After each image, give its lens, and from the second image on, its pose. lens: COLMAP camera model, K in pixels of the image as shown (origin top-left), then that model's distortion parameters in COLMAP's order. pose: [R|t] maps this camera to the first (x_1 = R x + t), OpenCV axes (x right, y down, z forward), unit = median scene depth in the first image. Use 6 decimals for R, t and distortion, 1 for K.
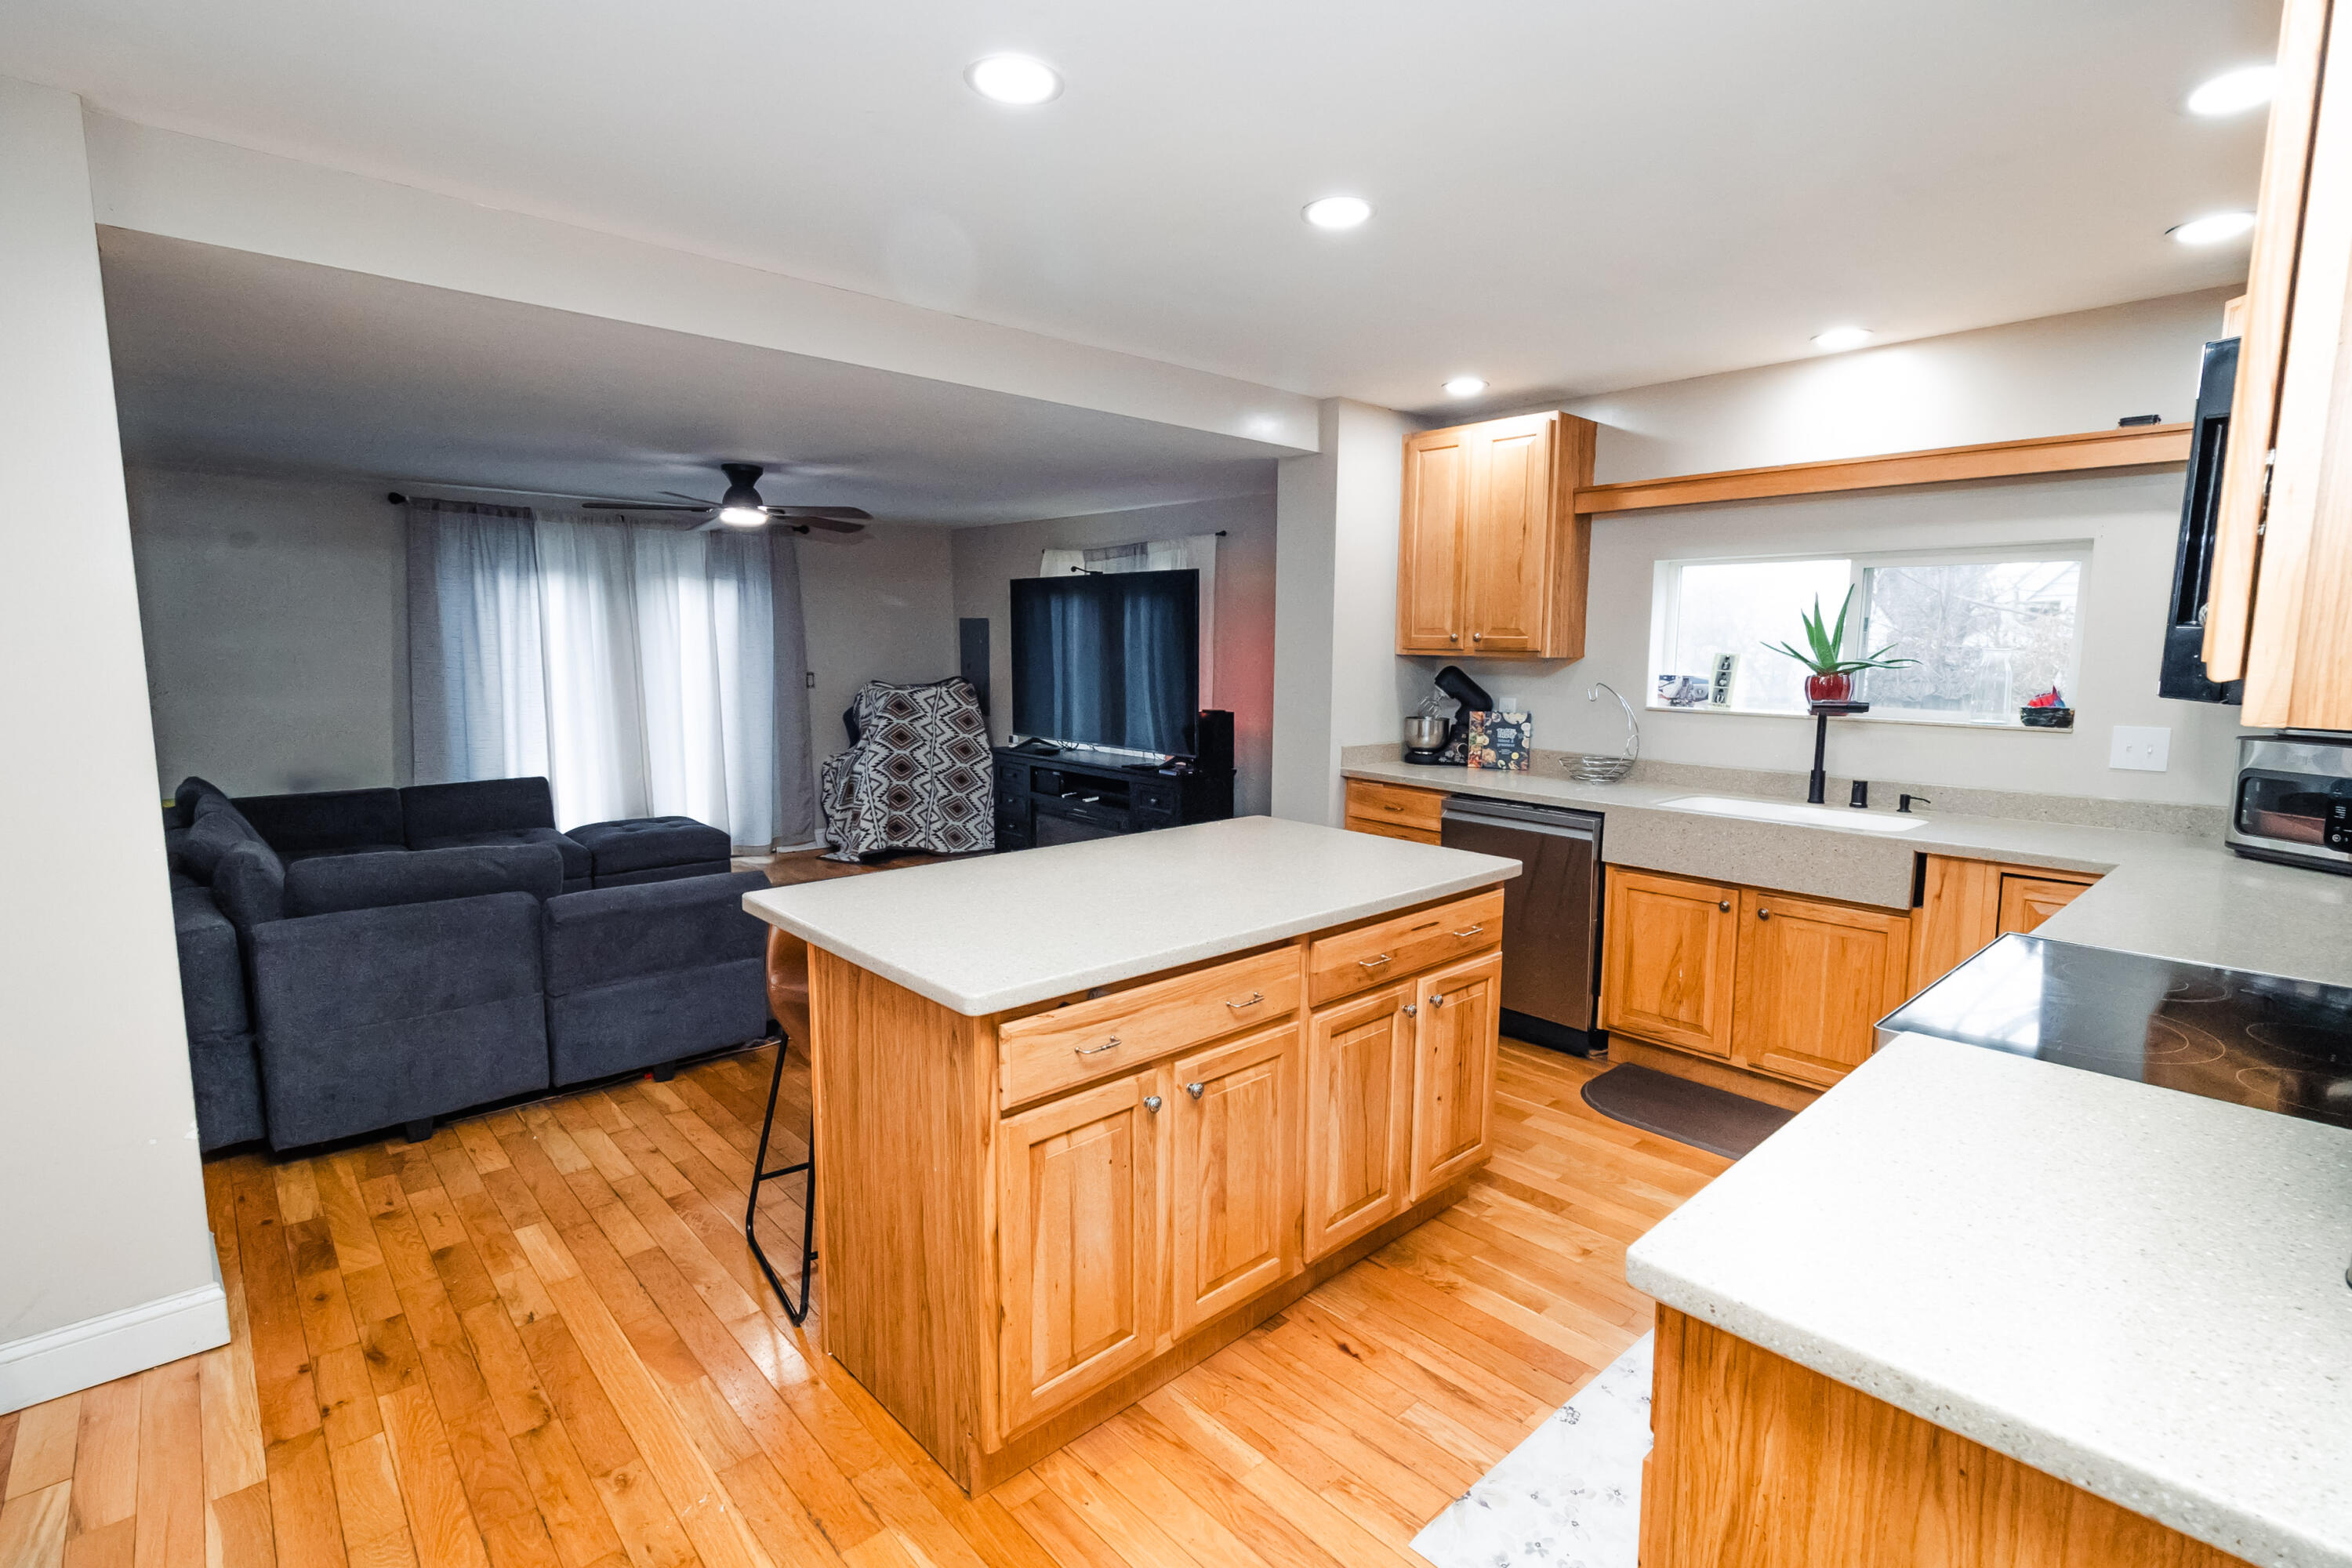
lens RADIAL K [[1078.3, 0, 1181.4], [0, 1078.3, 776.2], [0, 0, 1]] dist [0.003078, 0.000454]
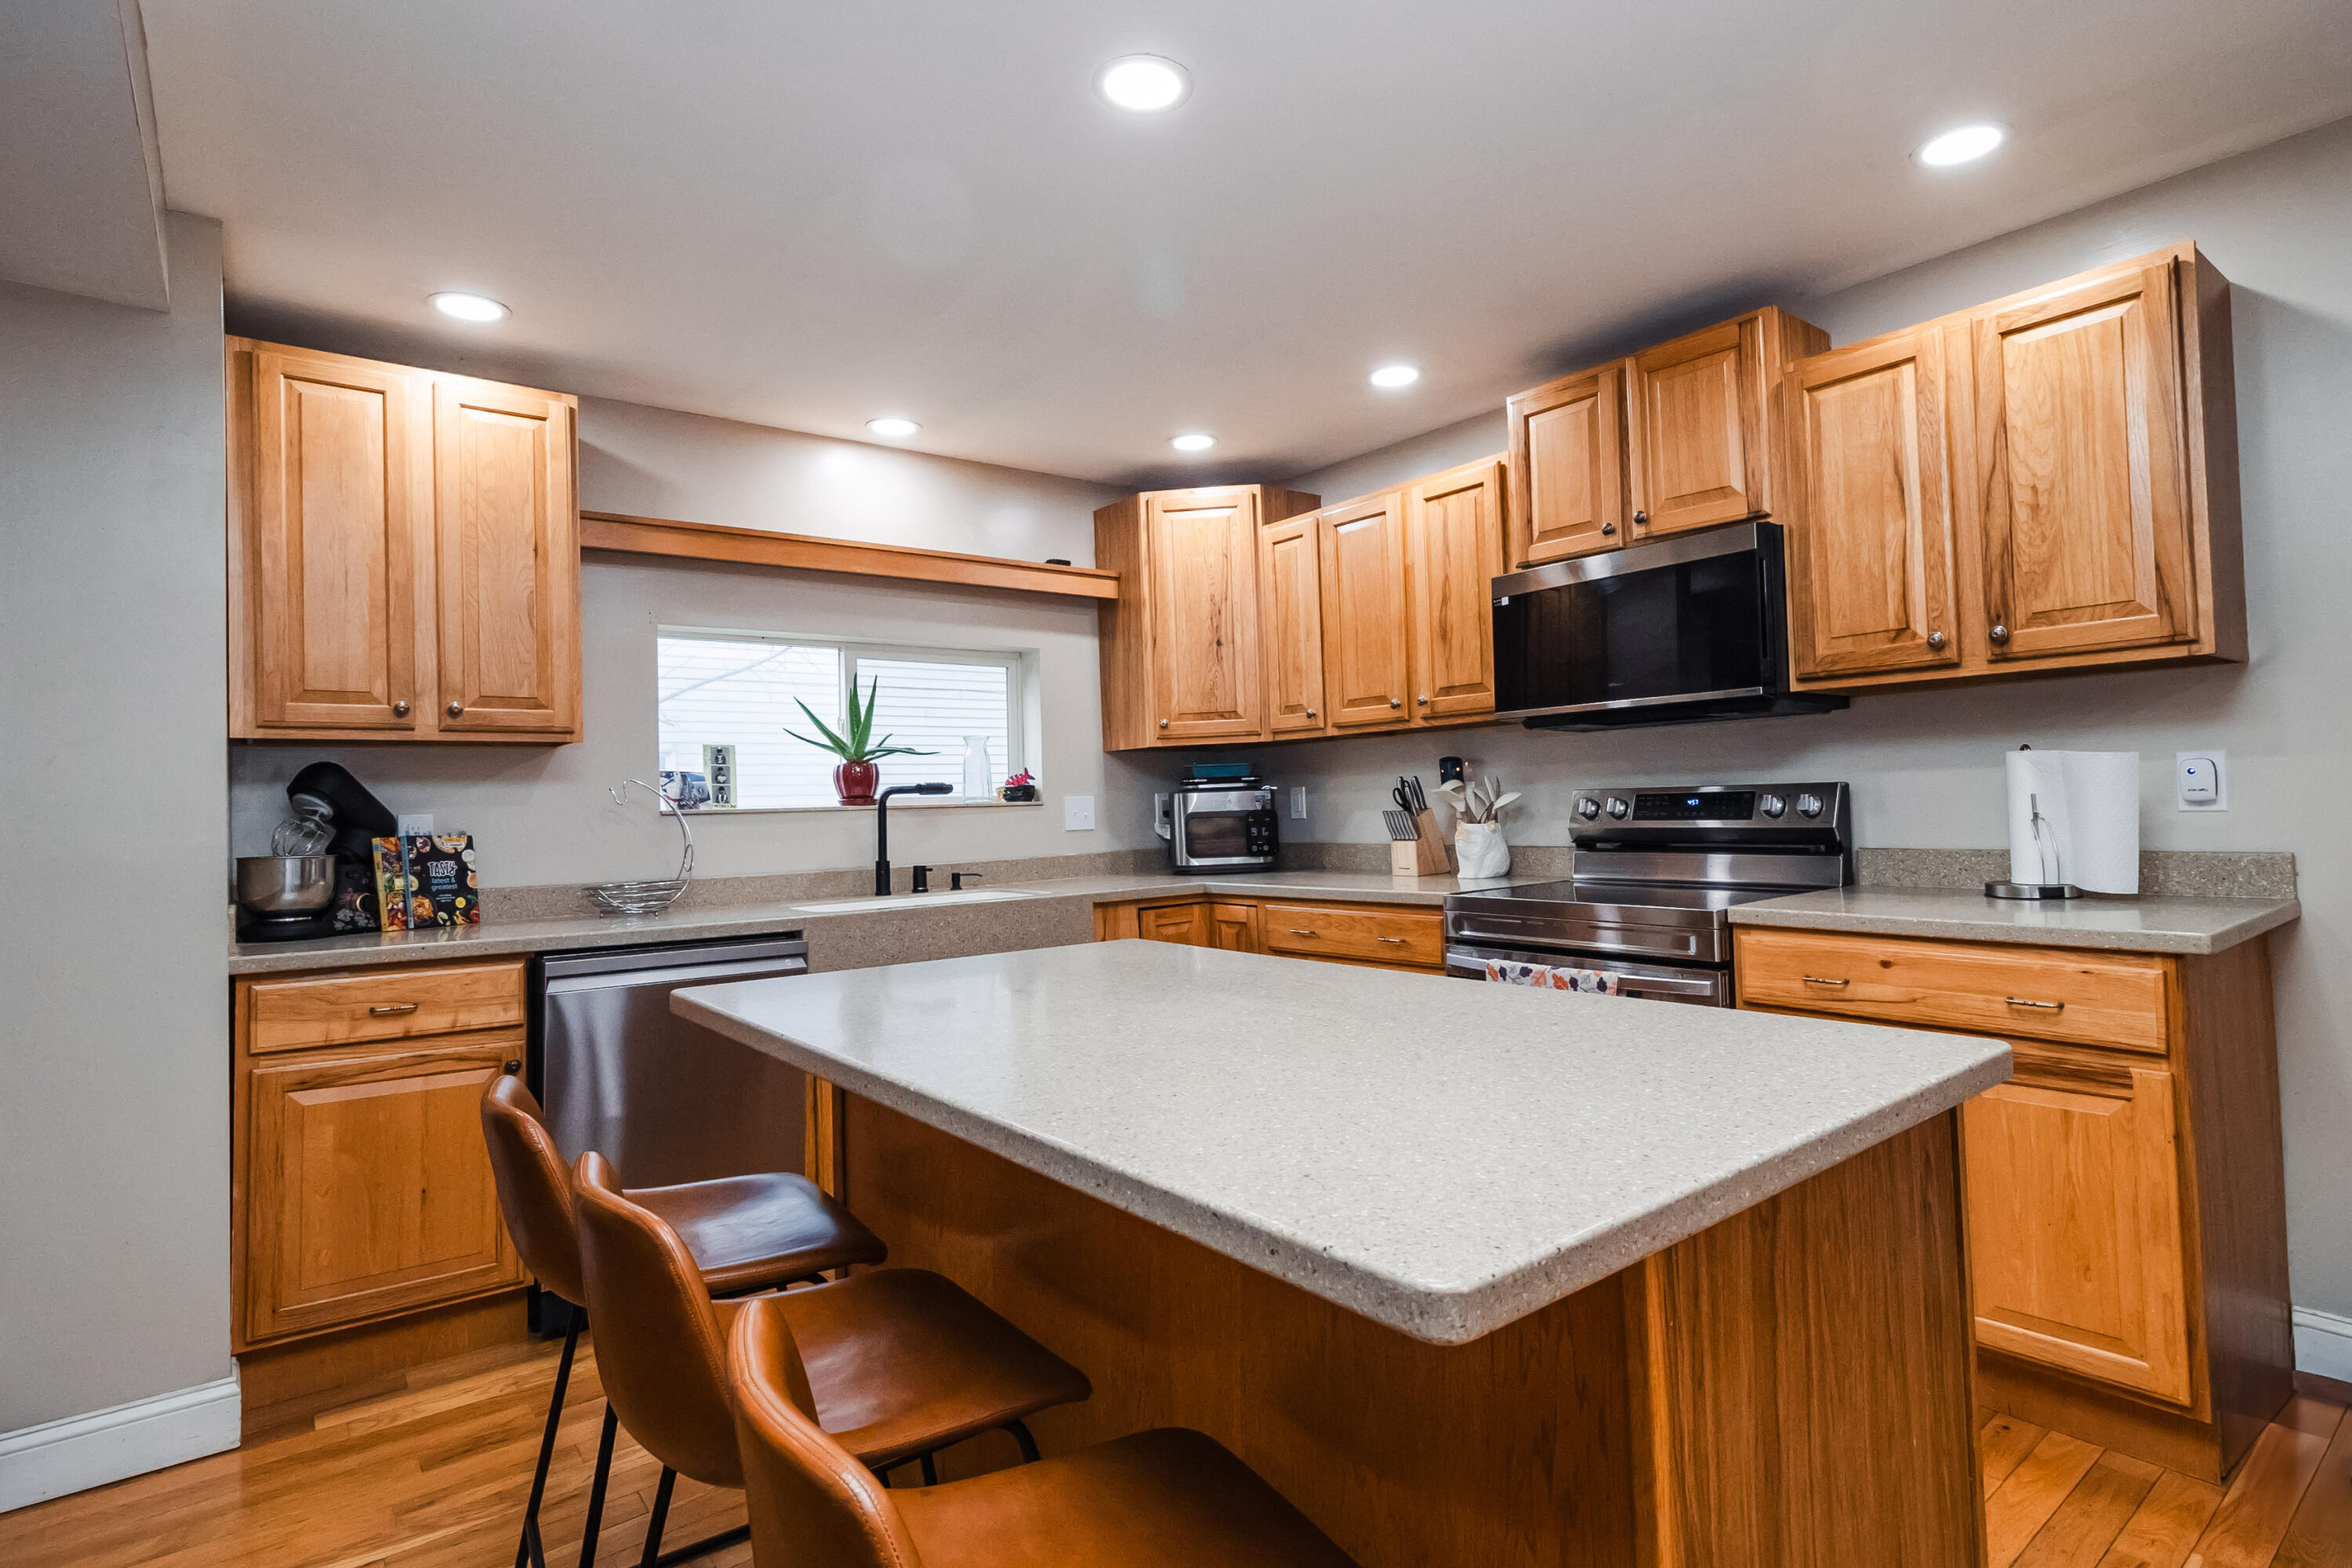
lens RADIAL K [[1183.2, 0, 1203.9], [0, 1183.2, 777.1], [0, 0, 1]] dist [0.001924, -0.000017]
pose [[0.080938, 0.009448, 0.996674, -0.377858], [0.152374, 0.988084, -0.021741, -0.010972], [-0.985003, 0.153627, 0.078534, 0.548678]]
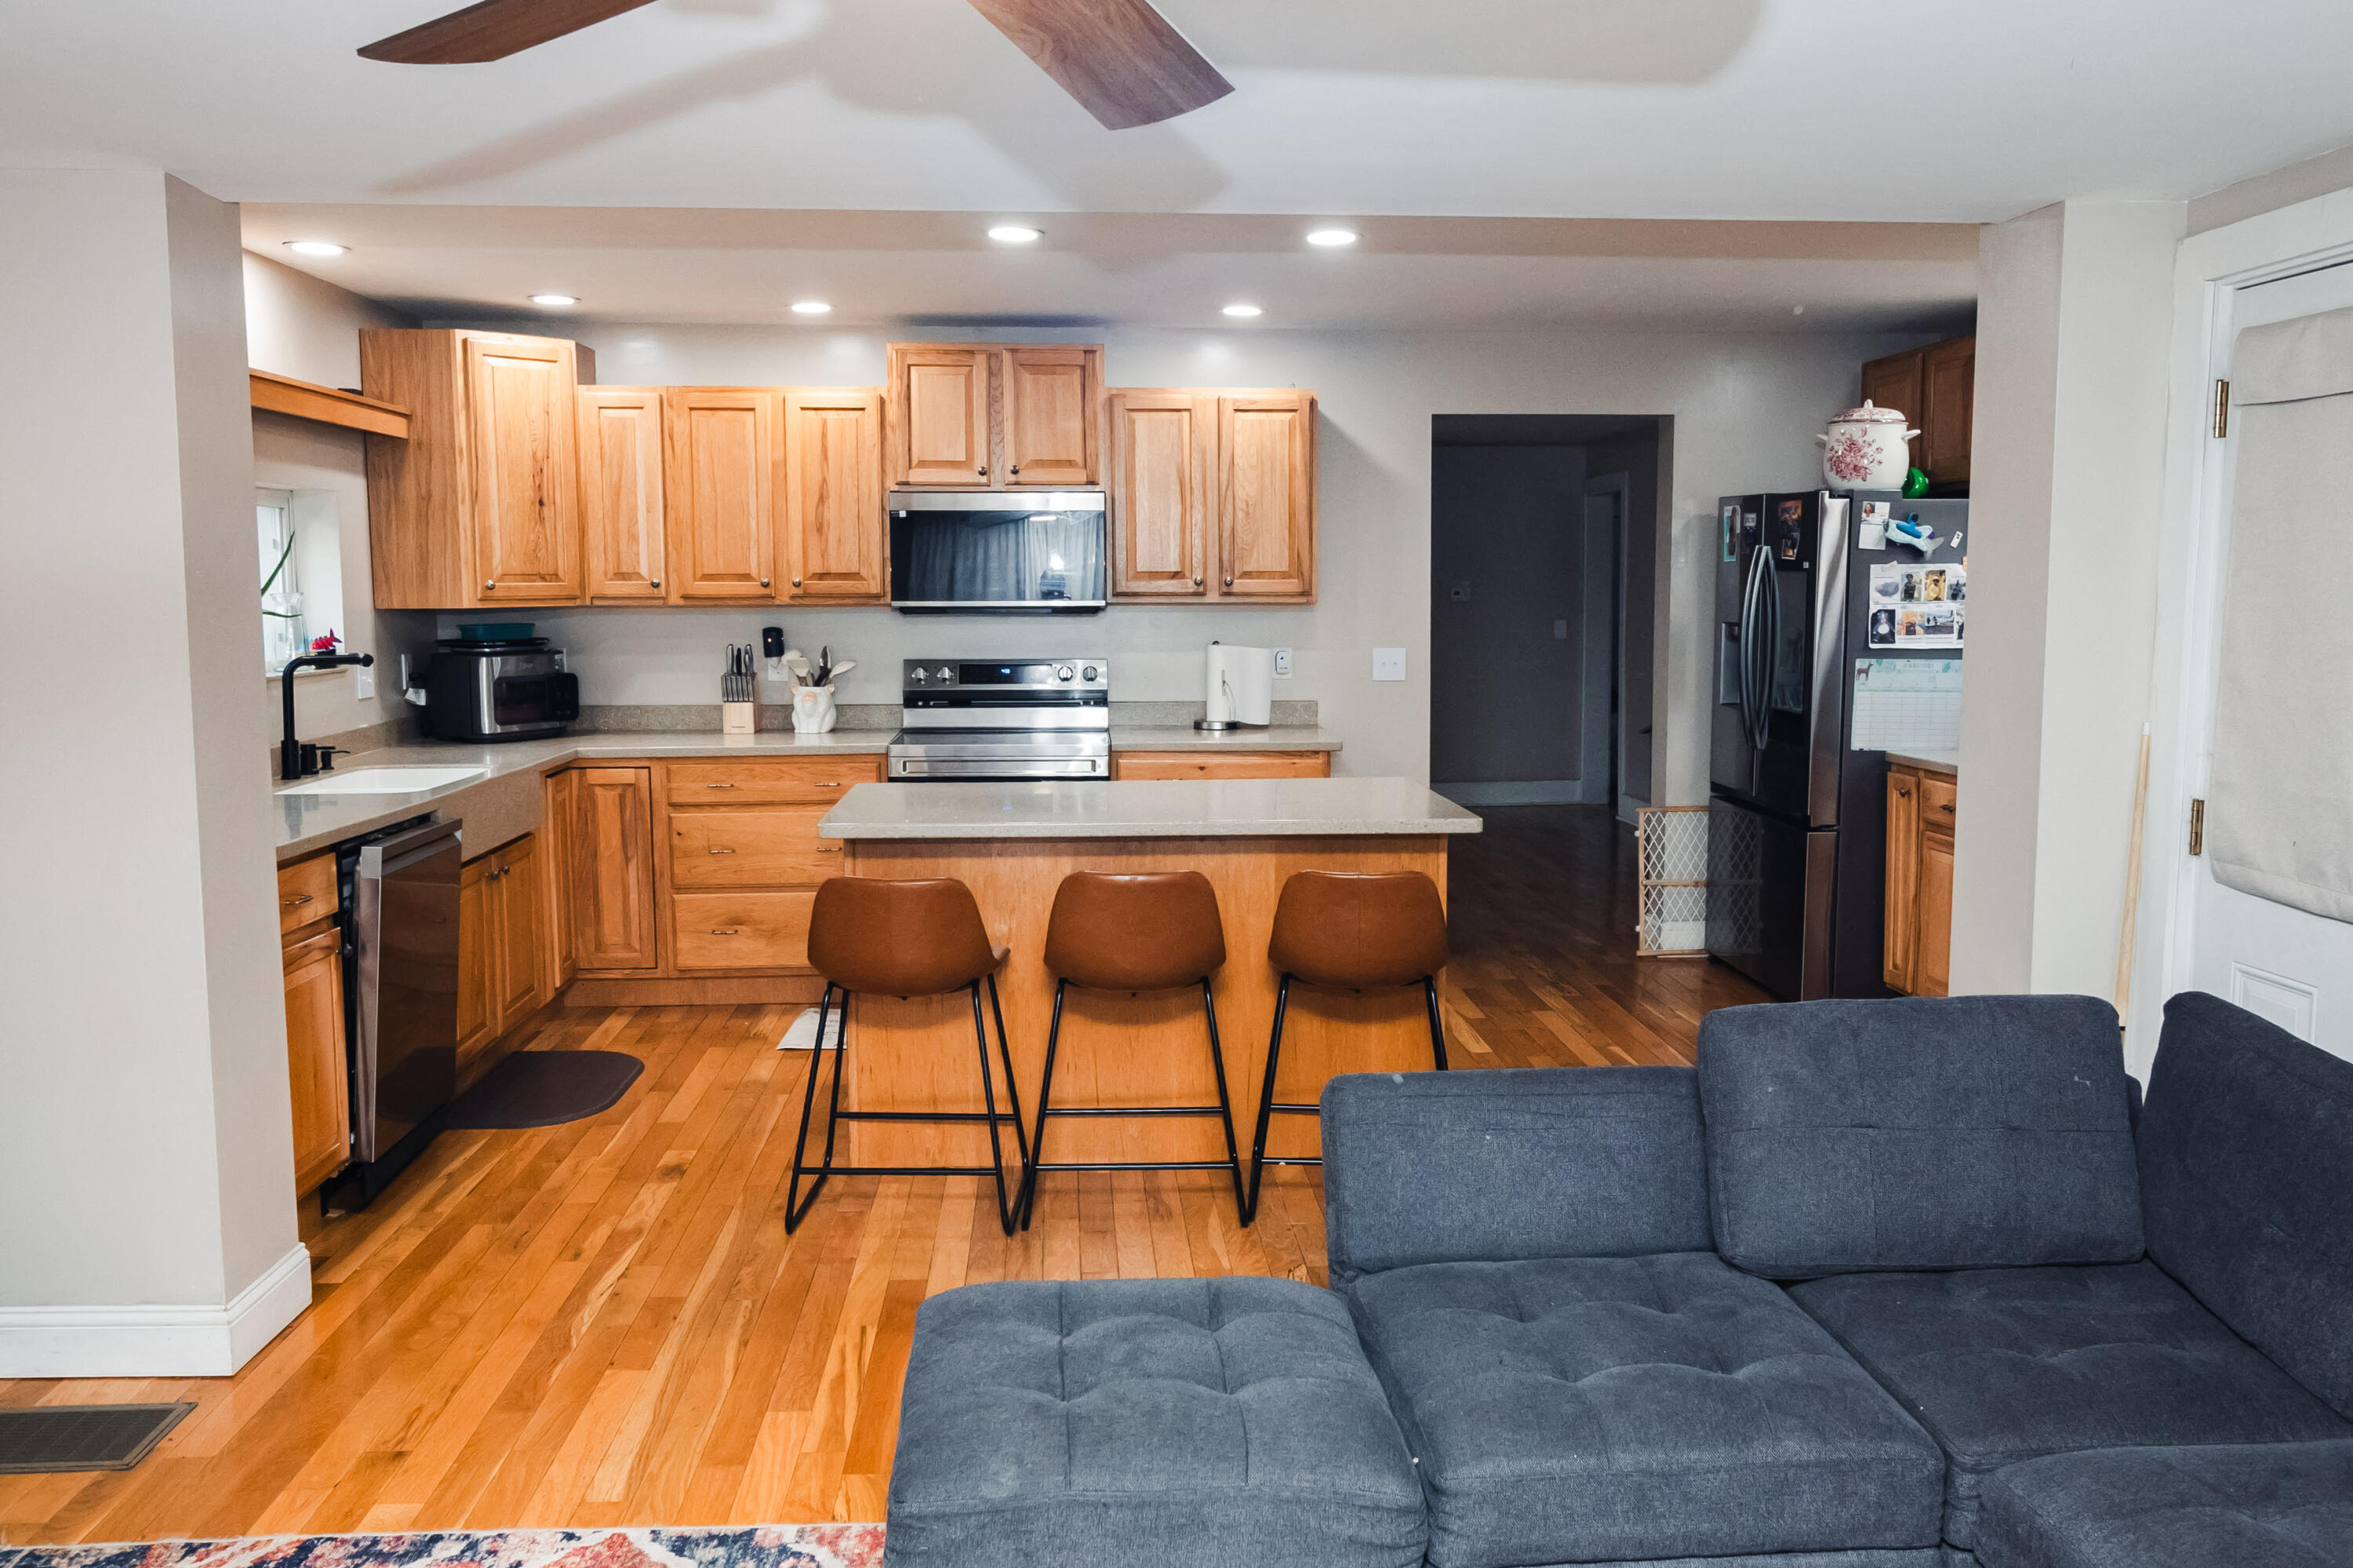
lens RADIAL K [[1816.9, 0, 1176.5], [0, 1816.9, 784.0], [0, 0, 1]] dist [-0.002252, 0.001777]
pose [[-0.771386, -0.078162, 0.631550, -0.735087], [0.072413, 0.975201, 0.209139, -0.189462], [-0.632235, 0.207059, -0.746596, 1.416602]]
